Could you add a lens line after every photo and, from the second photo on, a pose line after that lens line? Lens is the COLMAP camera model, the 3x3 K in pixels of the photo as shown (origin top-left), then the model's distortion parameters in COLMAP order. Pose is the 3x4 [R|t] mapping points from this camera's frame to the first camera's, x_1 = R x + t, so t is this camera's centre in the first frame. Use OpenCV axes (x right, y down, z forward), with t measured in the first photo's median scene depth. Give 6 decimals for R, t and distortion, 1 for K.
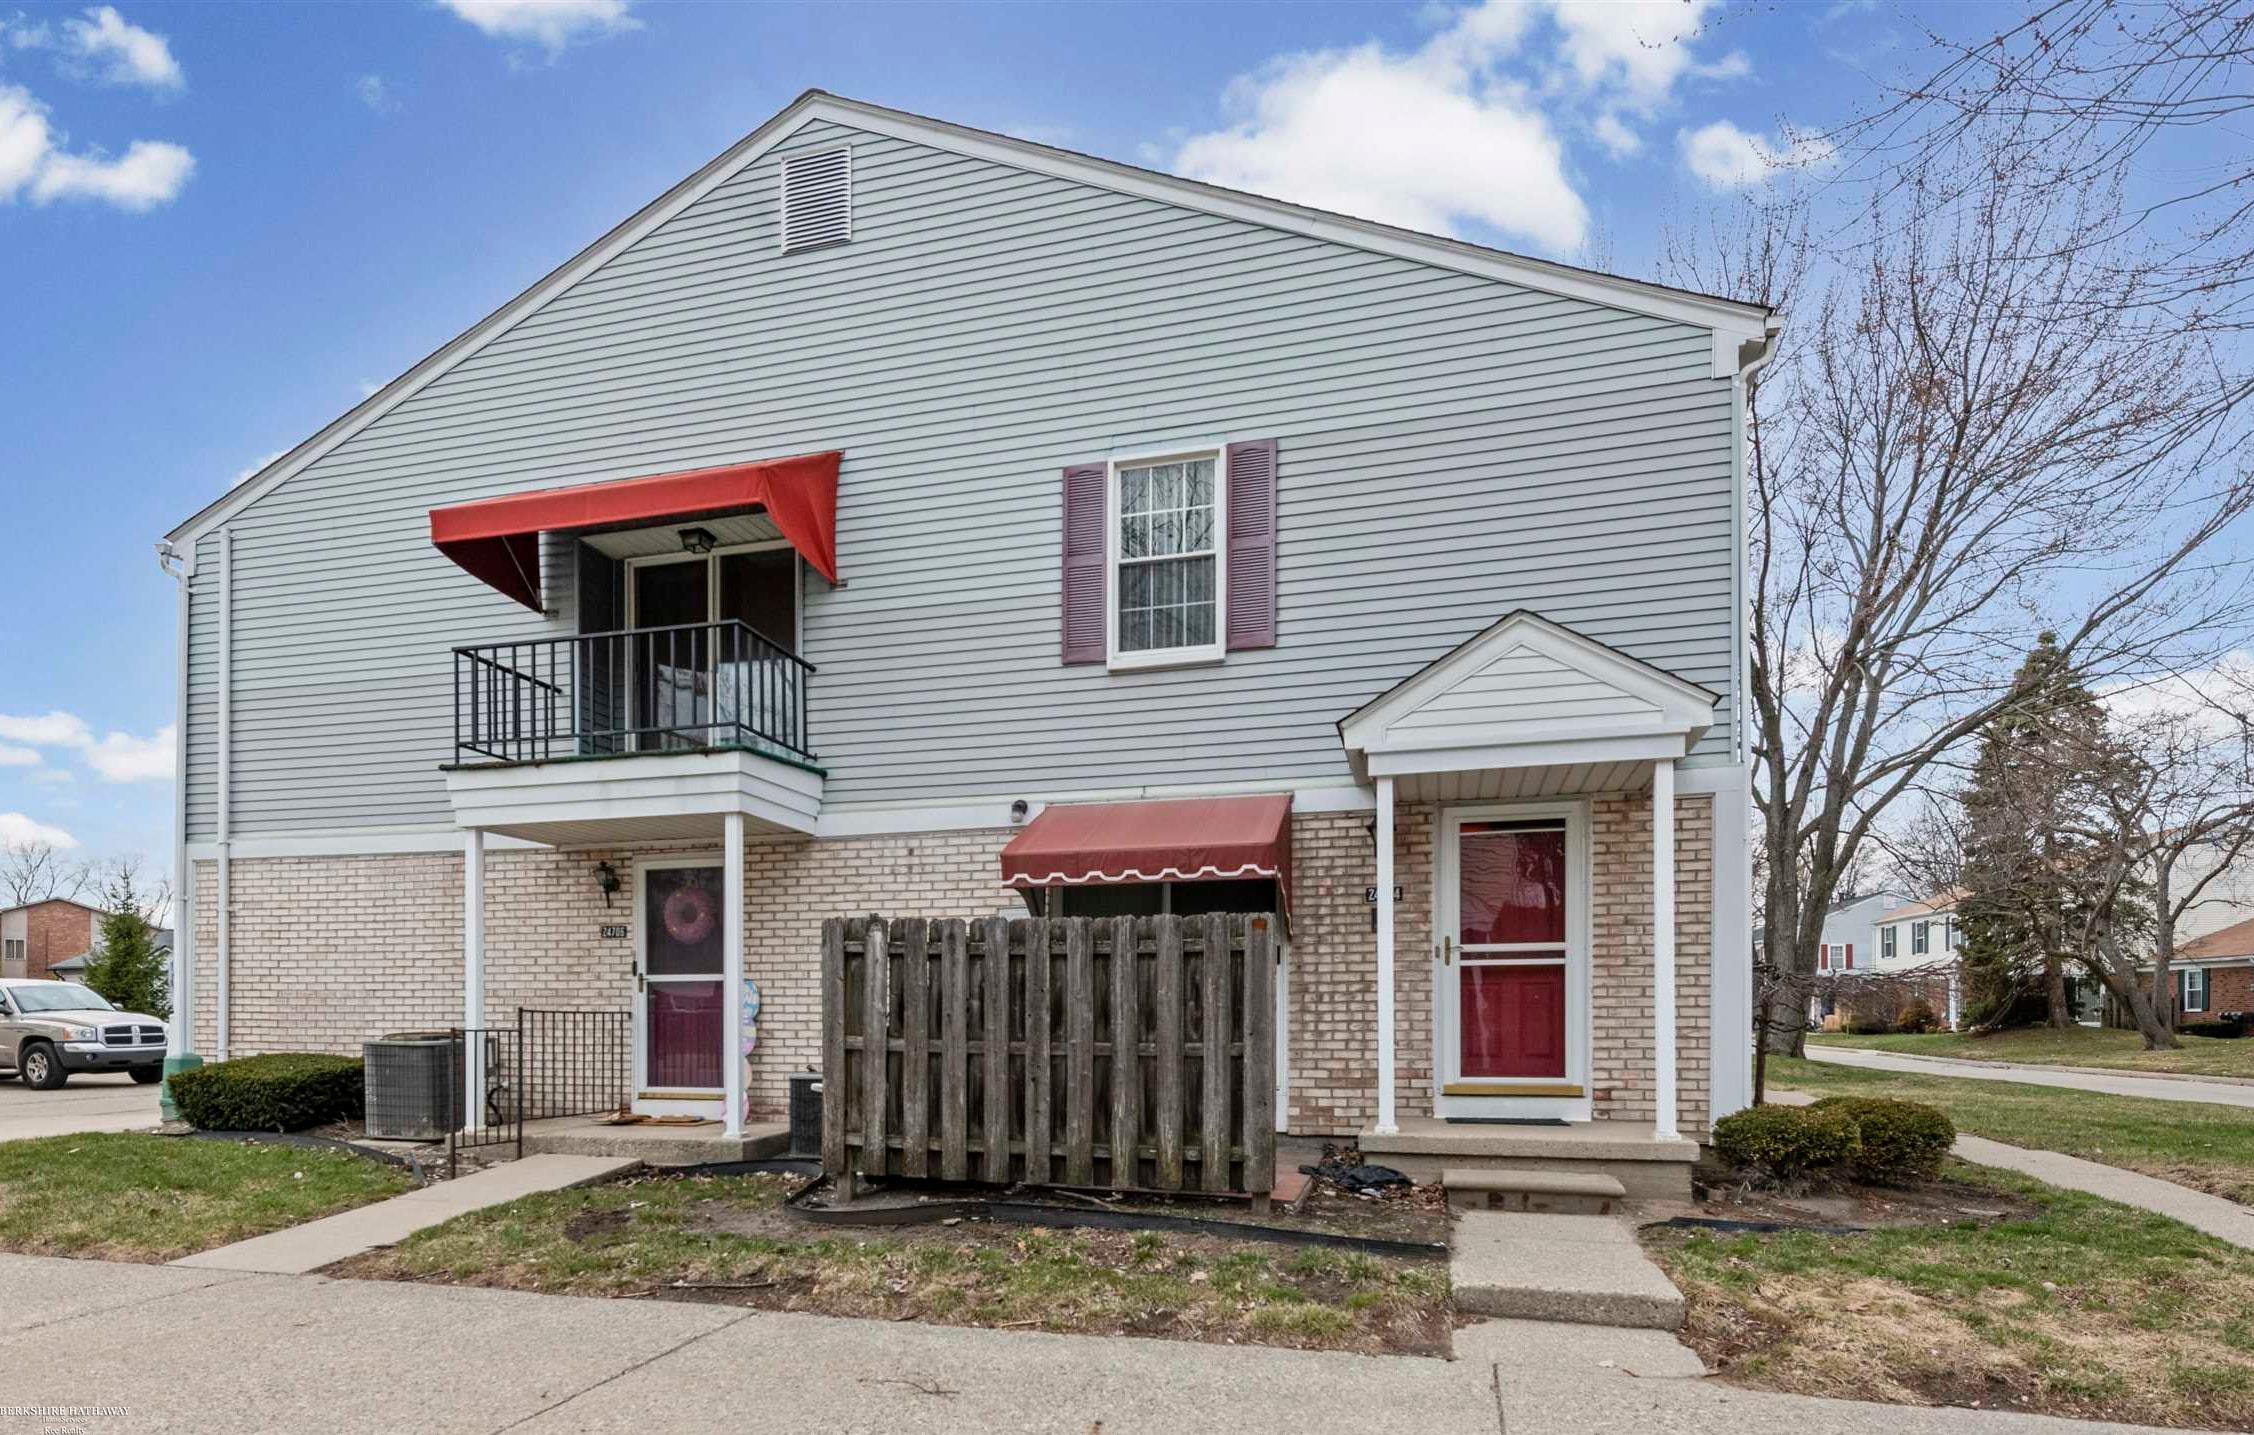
lens RADIAL K [[1301.4, 0, 1025.0], [0, 1301.4, 1024.7], [0, 0, 1]] dist [0.007830, 0.000193]
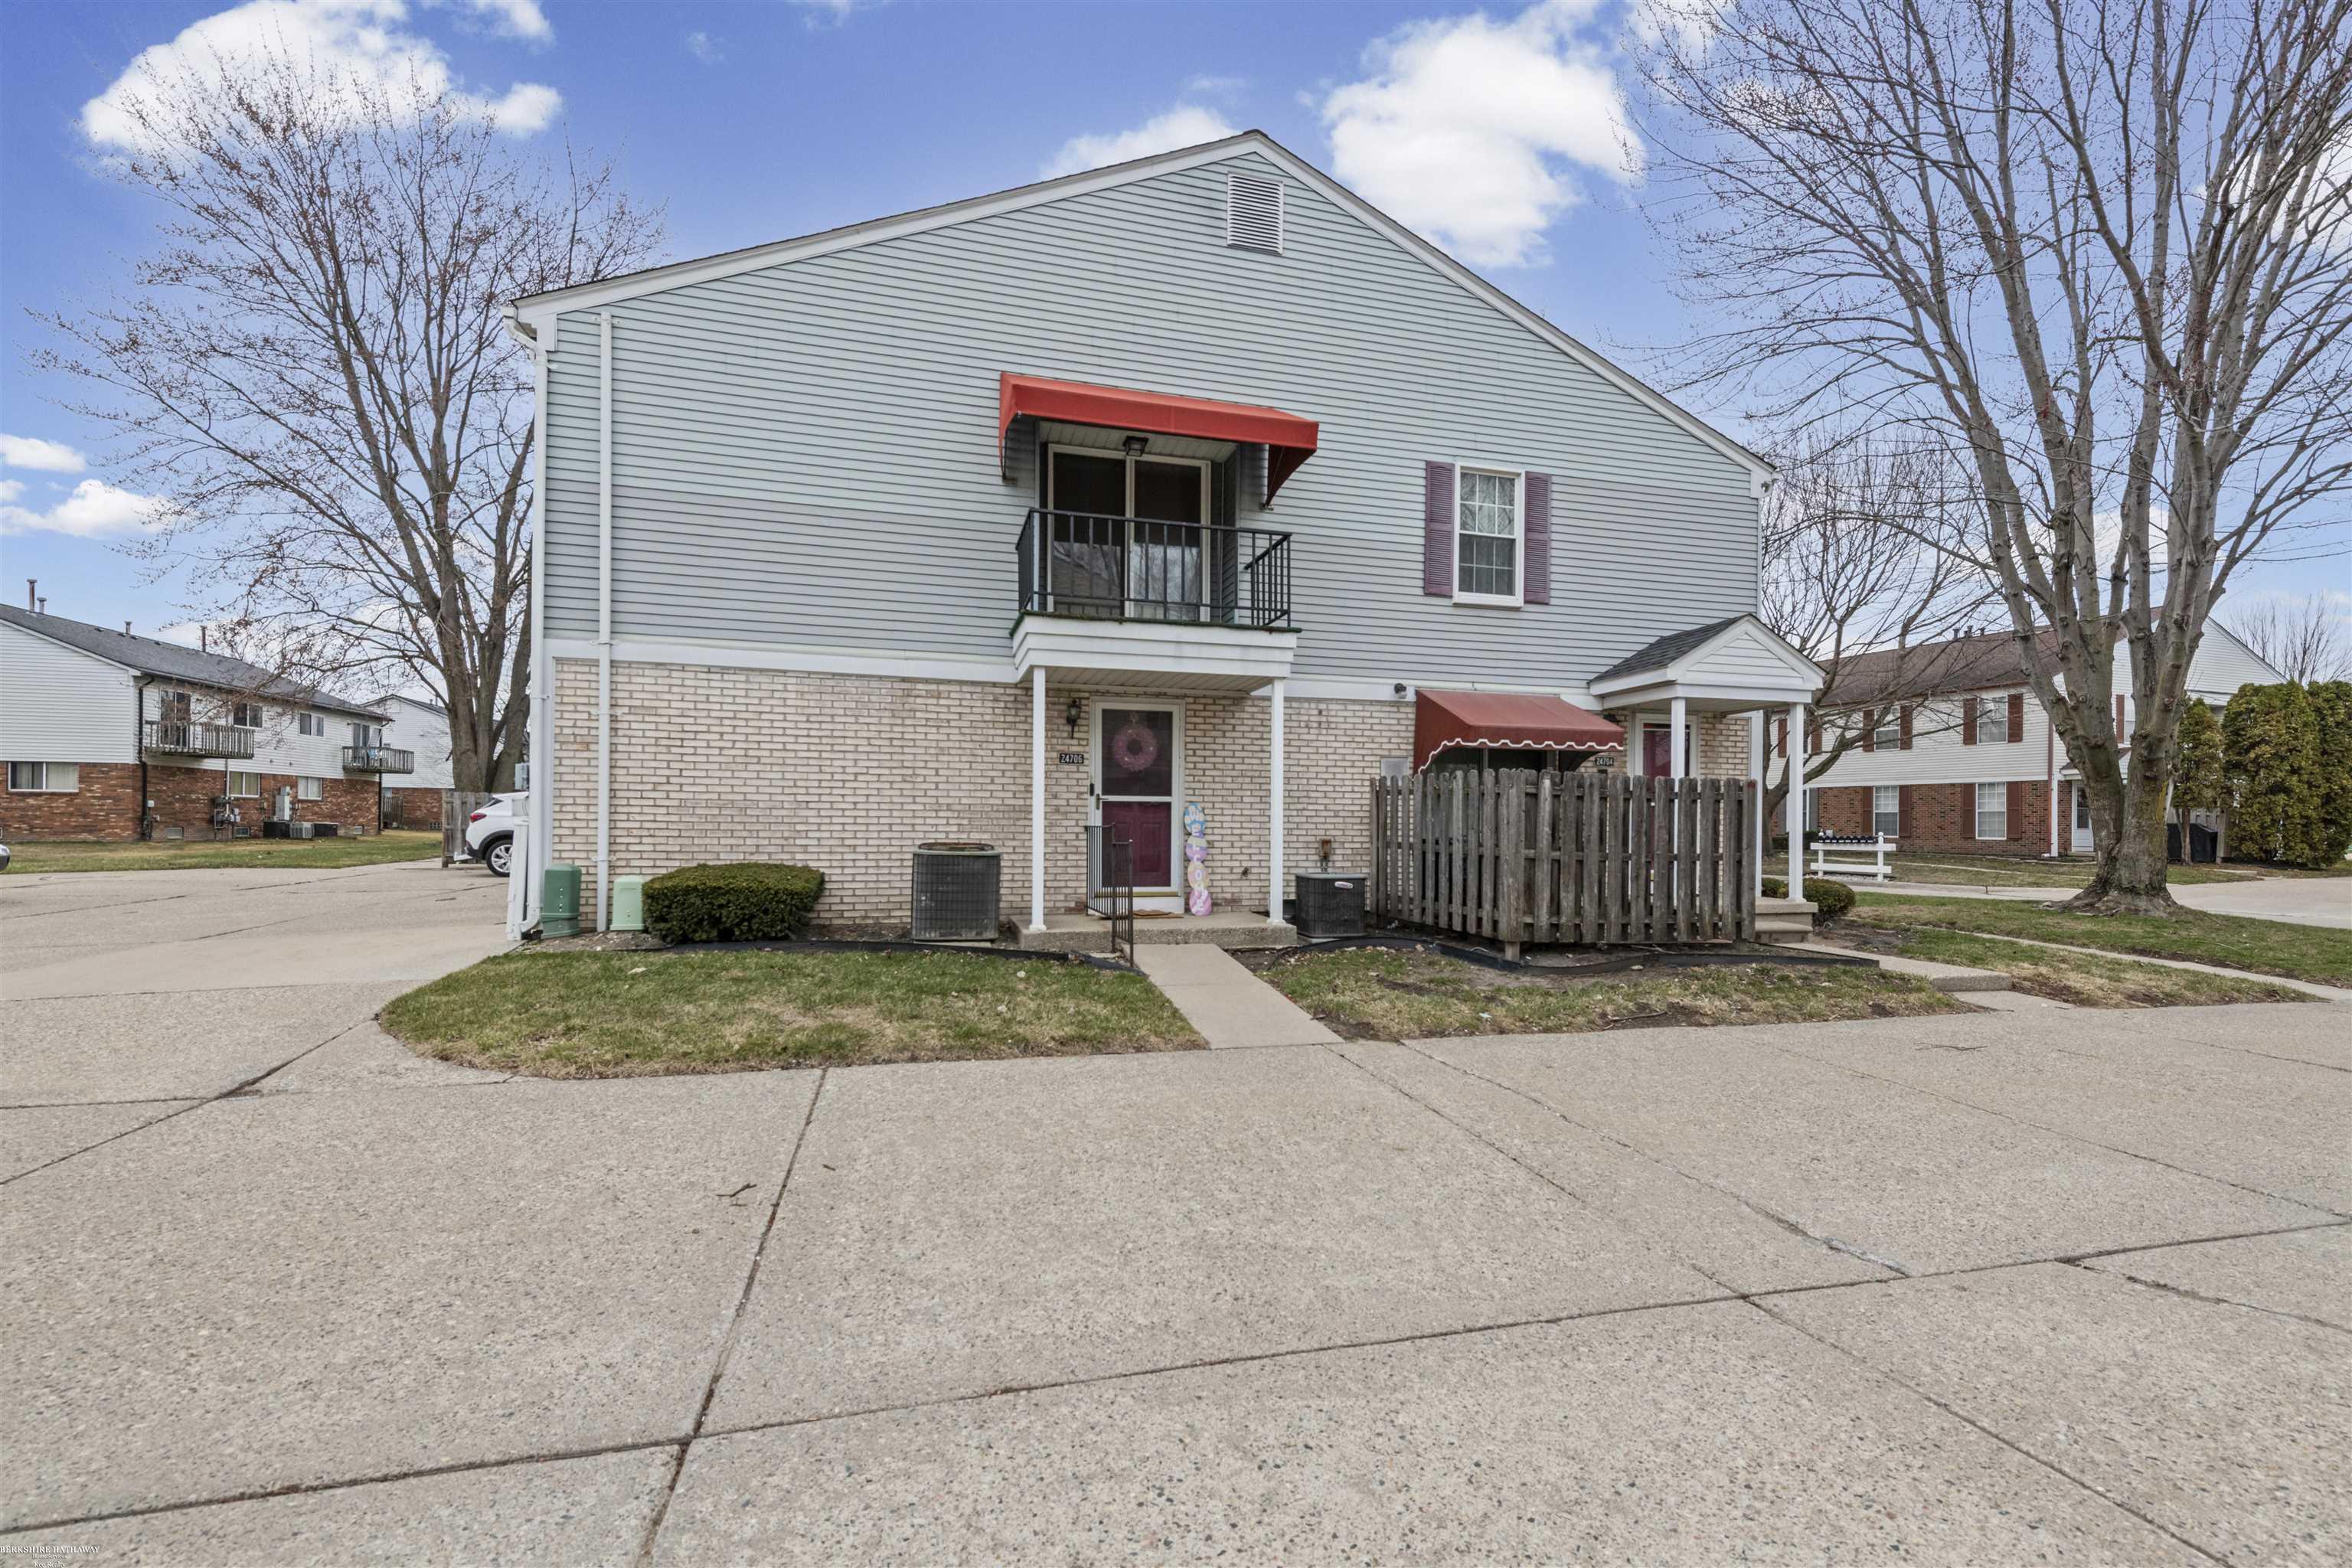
lens RADIAL K [[1016.0, 0, 1175.6], [0, 1016.0, 827.9], [0, 0, 1]] dist [0.009331, -0.000627]
pose [[0.840209, 0.007608, 0.542209, -0.884018], [-0.008529, 0.999963, -0.000814, -0.009247], [-0.542195, -0.003941, 0.840244, 0.196553]]
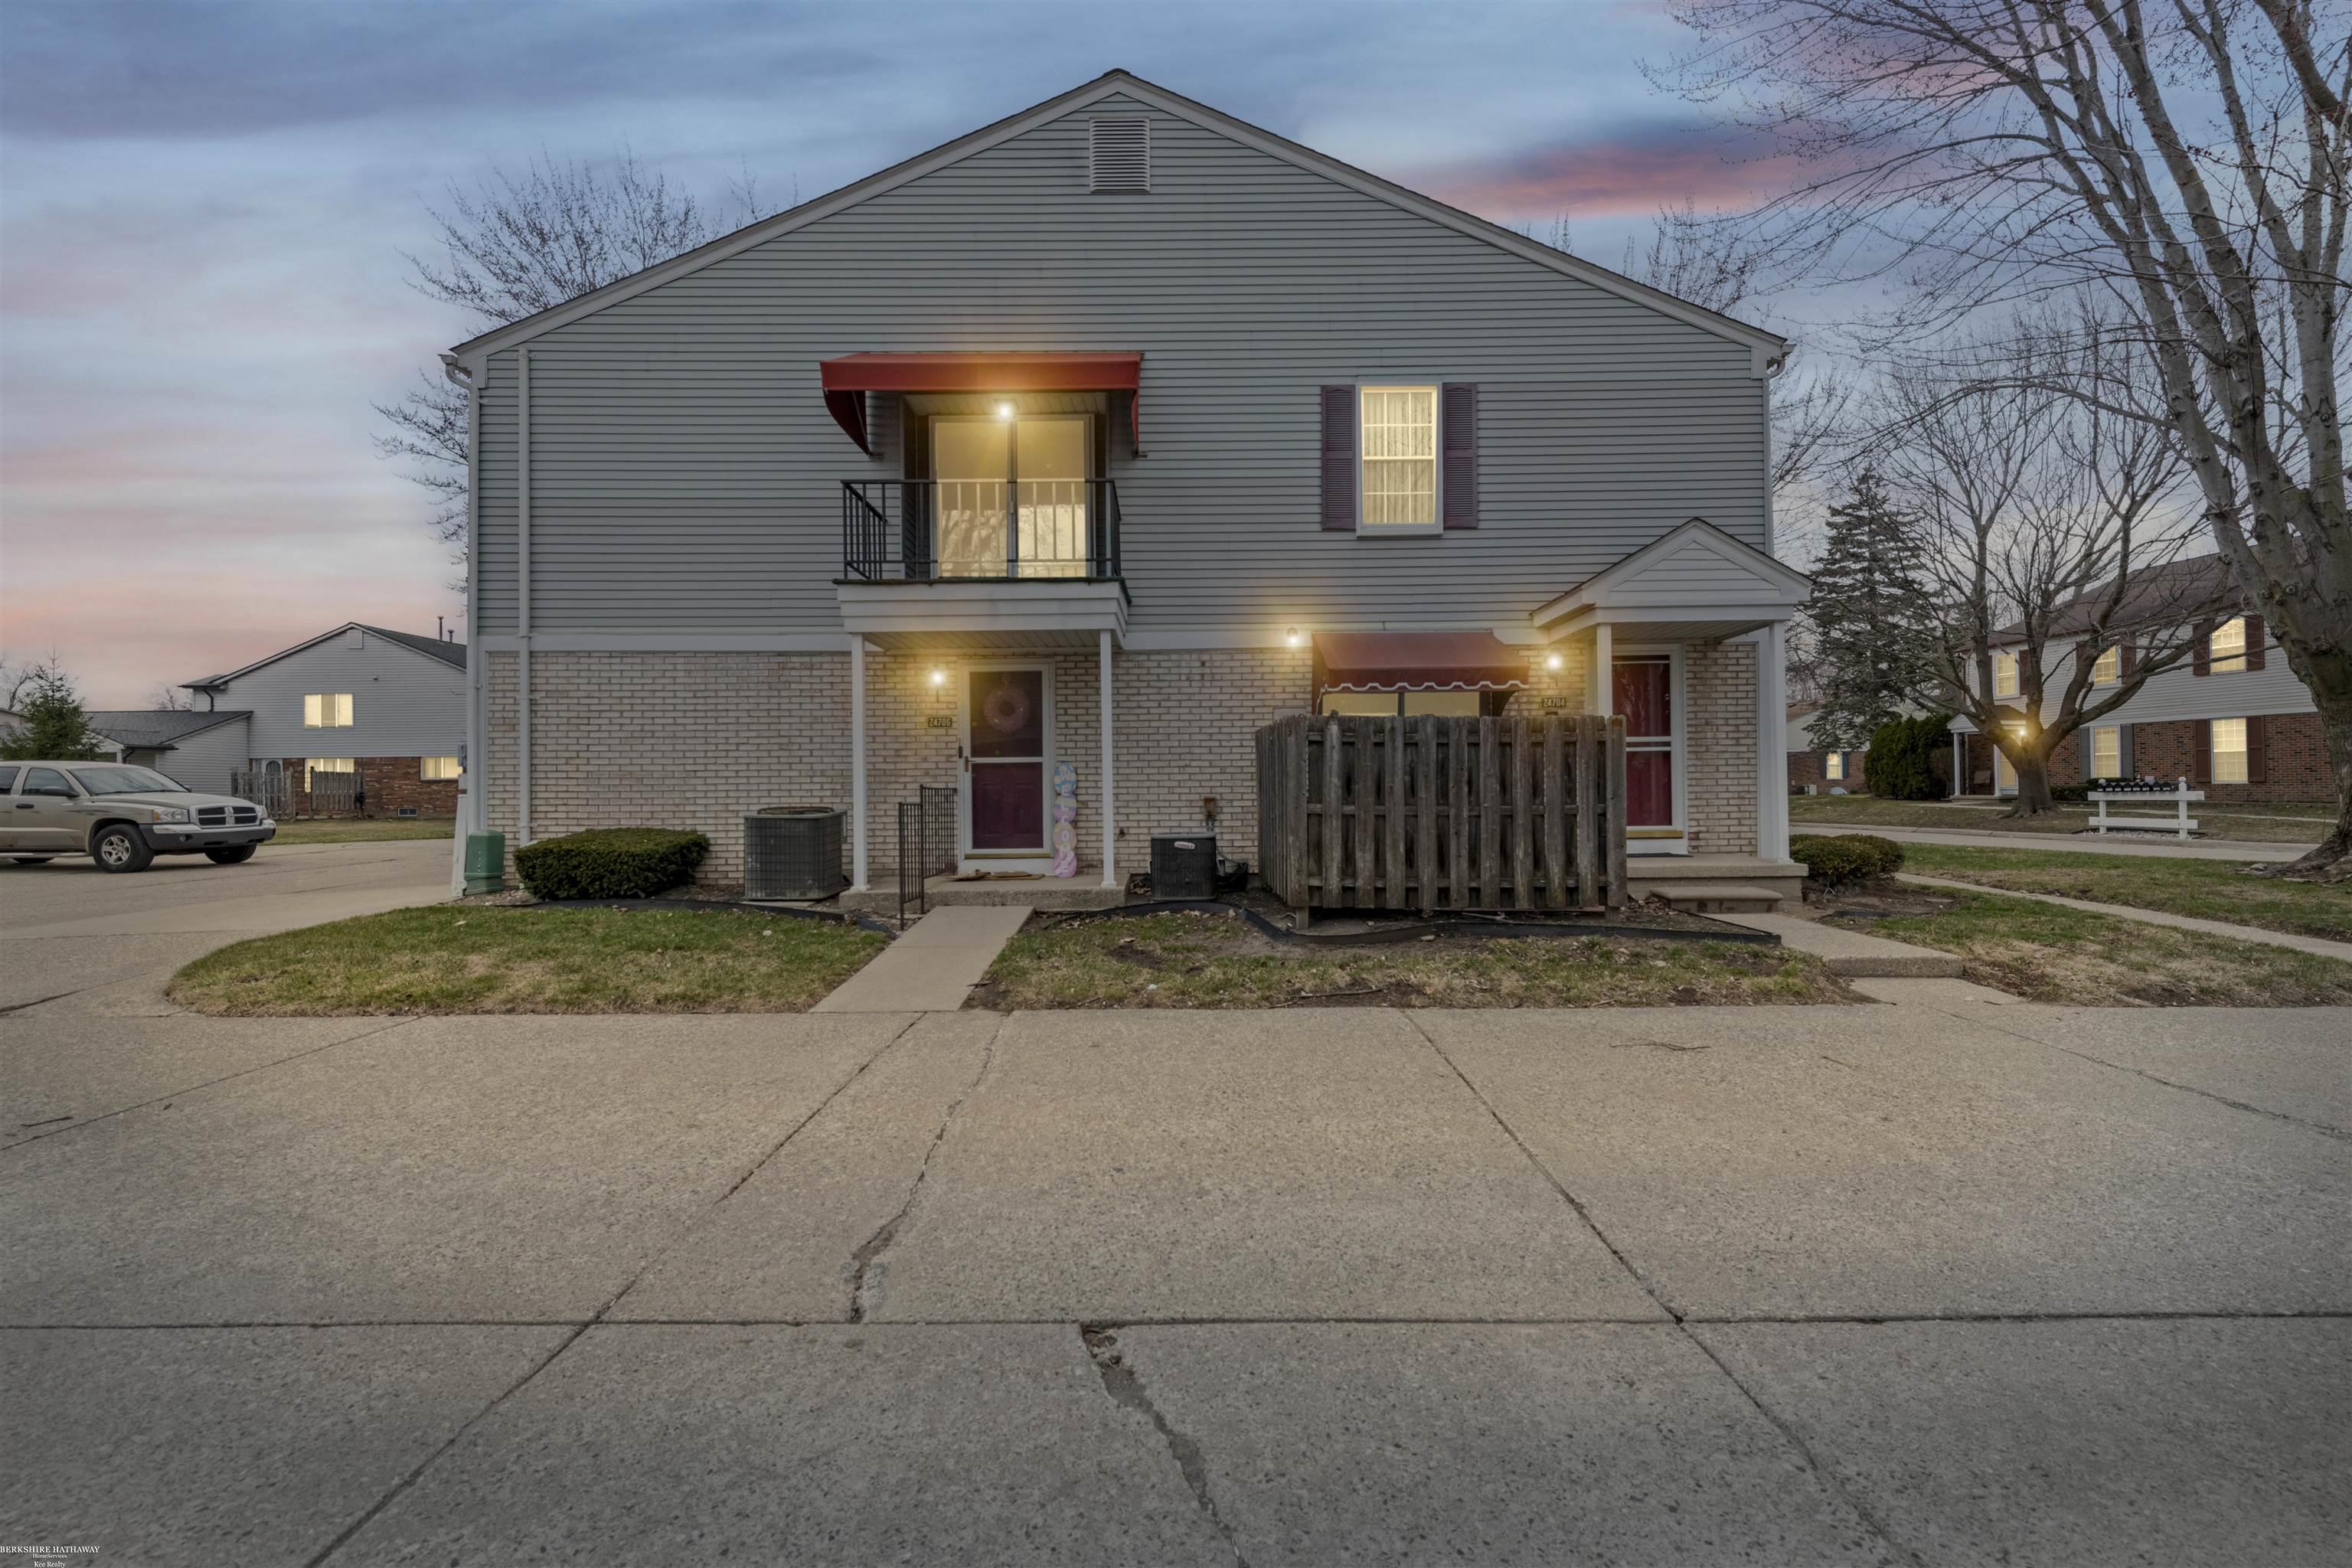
lens RADIAL K [[999.0, 0, 1176.0], [0, 999.0, 784.0], [0, 0, 1]] dist [0.010464, -0.000104]
pose [[0.954716, -0.007594, 0.297420, -0.457732], [0.011101, 0.999887, -0.010104, -0.002091], [-0.297310, 0.012948, 0.954693, 0.054877]]
